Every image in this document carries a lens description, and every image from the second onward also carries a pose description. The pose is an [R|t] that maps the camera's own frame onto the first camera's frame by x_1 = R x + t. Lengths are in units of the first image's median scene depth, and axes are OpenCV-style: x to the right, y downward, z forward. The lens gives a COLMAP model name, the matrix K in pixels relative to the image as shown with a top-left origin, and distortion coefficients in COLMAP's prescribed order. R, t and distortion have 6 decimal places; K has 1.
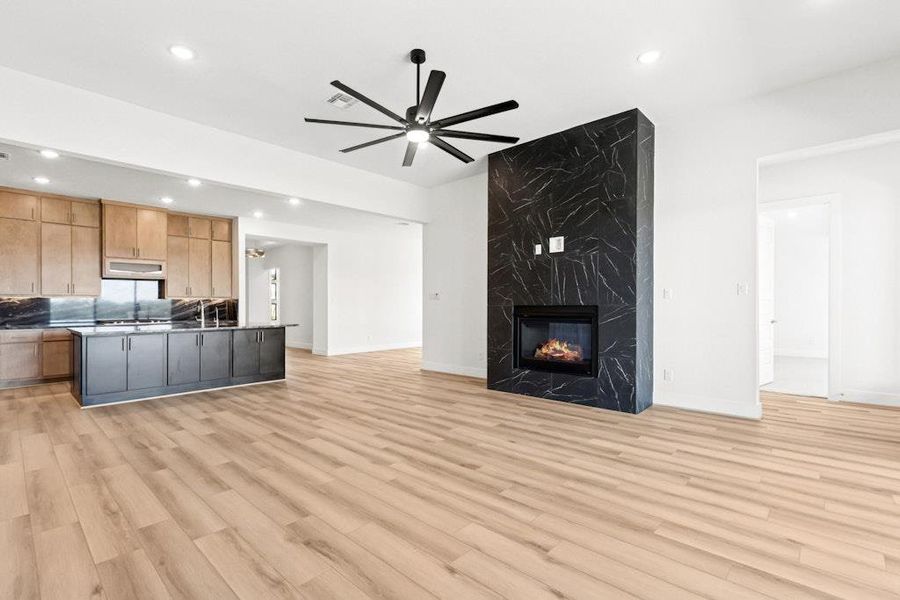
lens RADIAL K [[399.0, 0, 449.6], [0, 399.0, 296.7], [0, 0, 1]] dist [-0.000102, 0.000112]
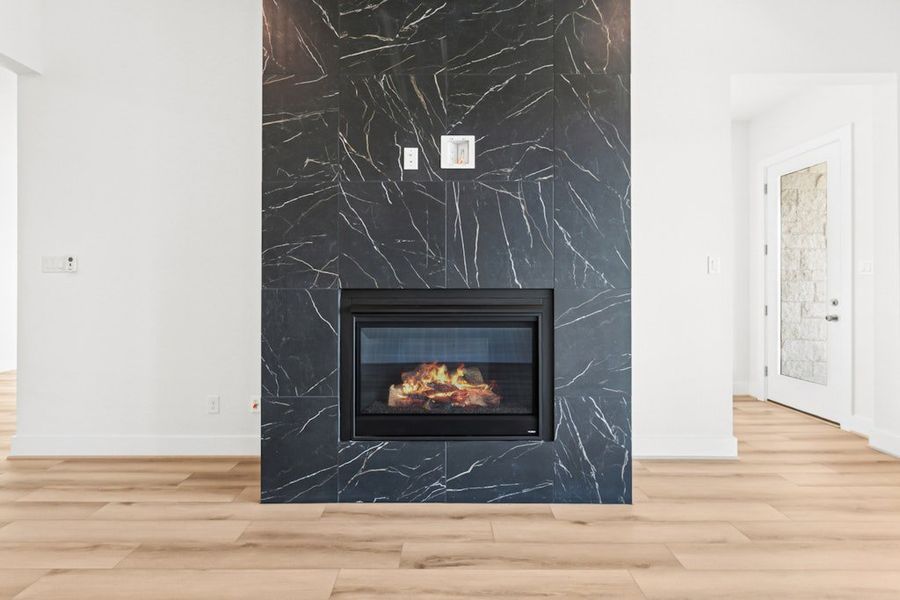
lens RADIAL K [[399.0, 0, 449.6], [0, 399.0, 296.7], [0, 0, 1]] dist [-0.000102, 0.000112]
pose [[0.735733, 0.002609, 0.677267, -0.039886], [-0.018995, 0.999679, 0.016784, 0.023784], [-0.677005, -0.025213, 0.735546, 0.680633]]
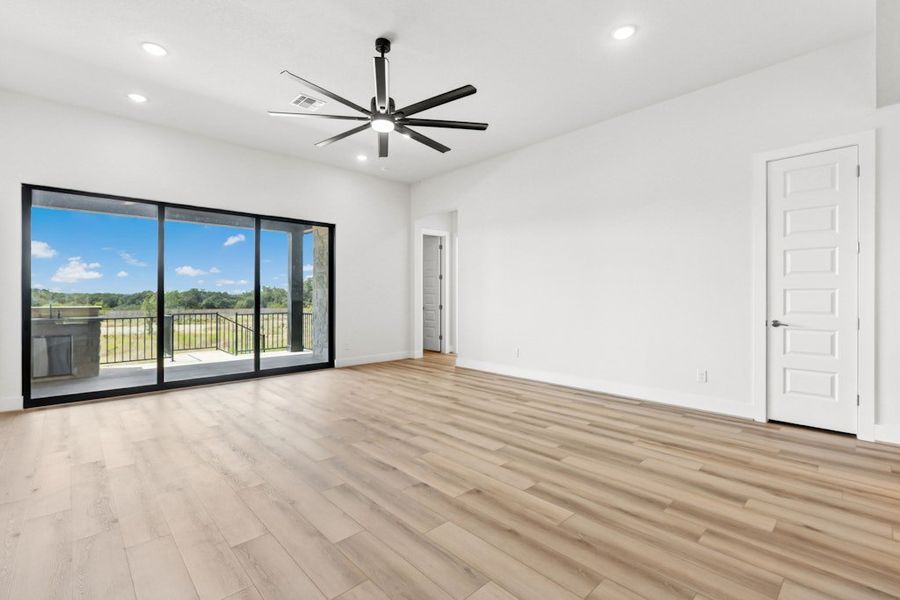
lens RADIAL K [[399.0, 0, 449.6], [0, 399.0, 296.7], [0, 0, 1]] dist [-0.000102, 0.000112]
pose [[-0.998112, 0.005493, 0.061173, -0.210207], [0.003931, 0.999664, -0.025637, 0.033851], [-0.061294, -0.025348, -0.997798, 1.356118]]
